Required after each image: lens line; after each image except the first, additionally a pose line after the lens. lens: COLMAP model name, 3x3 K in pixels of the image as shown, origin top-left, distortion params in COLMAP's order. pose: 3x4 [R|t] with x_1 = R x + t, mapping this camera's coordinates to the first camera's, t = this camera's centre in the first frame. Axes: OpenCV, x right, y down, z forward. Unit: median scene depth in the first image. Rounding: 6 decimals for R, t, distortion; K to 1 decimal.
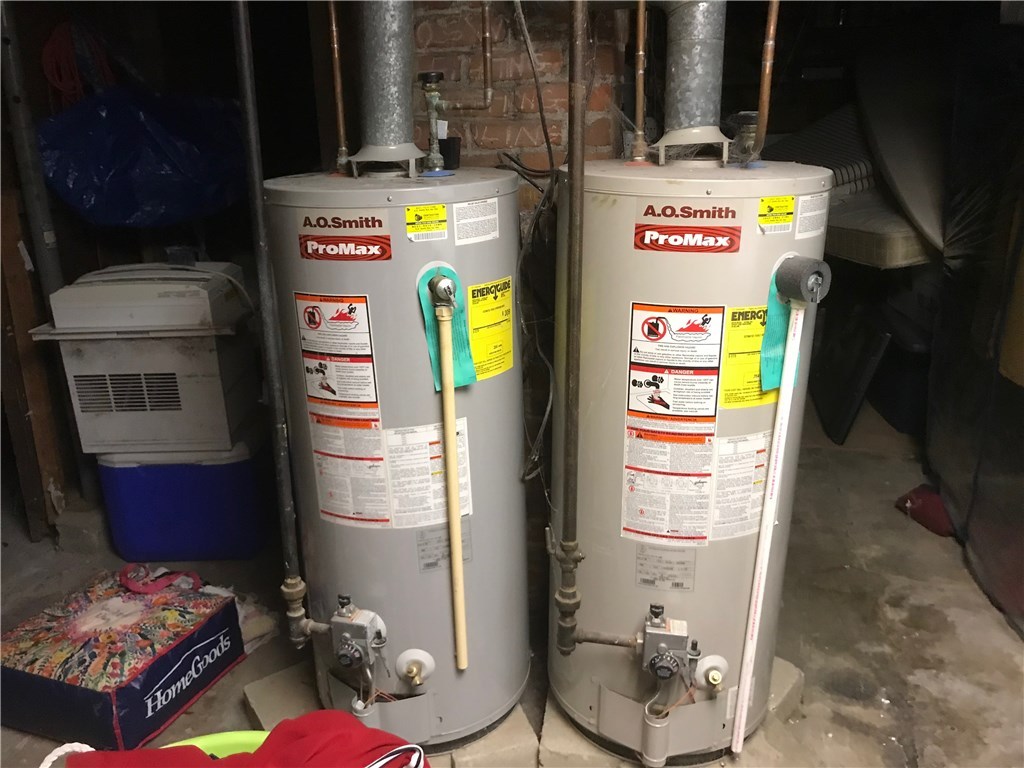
lens RADIAL K [[853.9, 0, 508.3], [0, 853.9, 382.7], [0, 0, 1]] dist [0.052483, -0.047029]
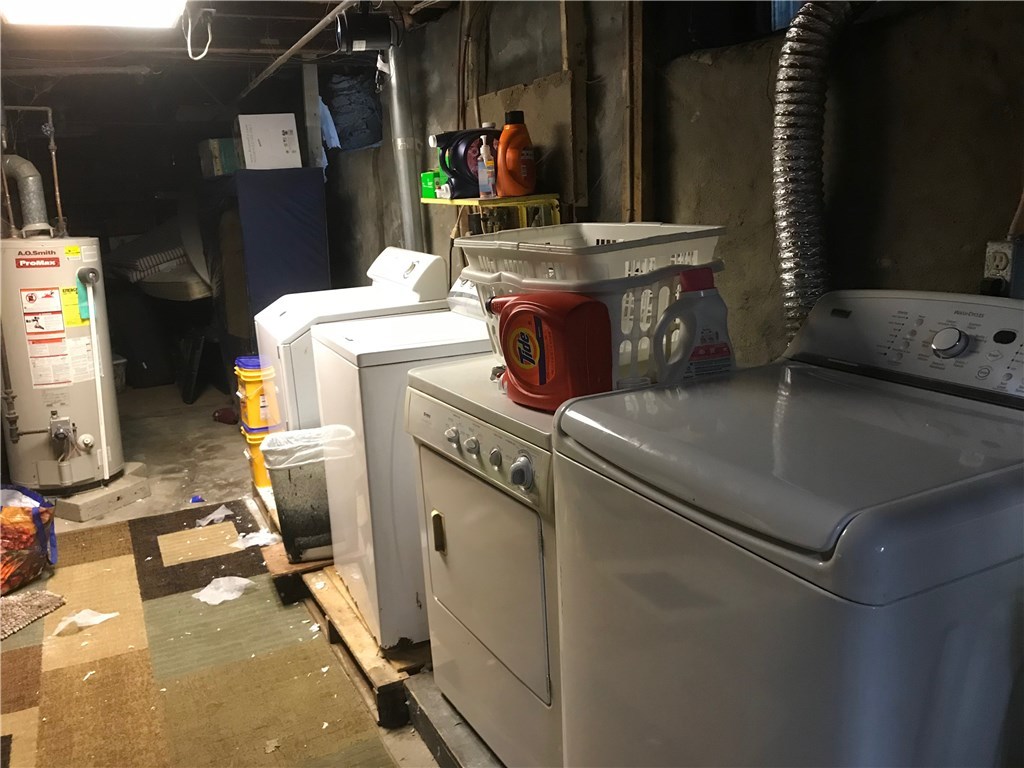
lens RADIAL K [[853.9, 0, 508.1], [0, 853.9, 389.0], [0, 0, 1]] dist [0.052483, -0.047029]
pose [[0.813328, -0.135644, 0.565772, -0.167320], [0.198647, 0.978748, -0.050911, 0.604746], [-0.546842, 0.153797, 0.822989, -1.840501]]
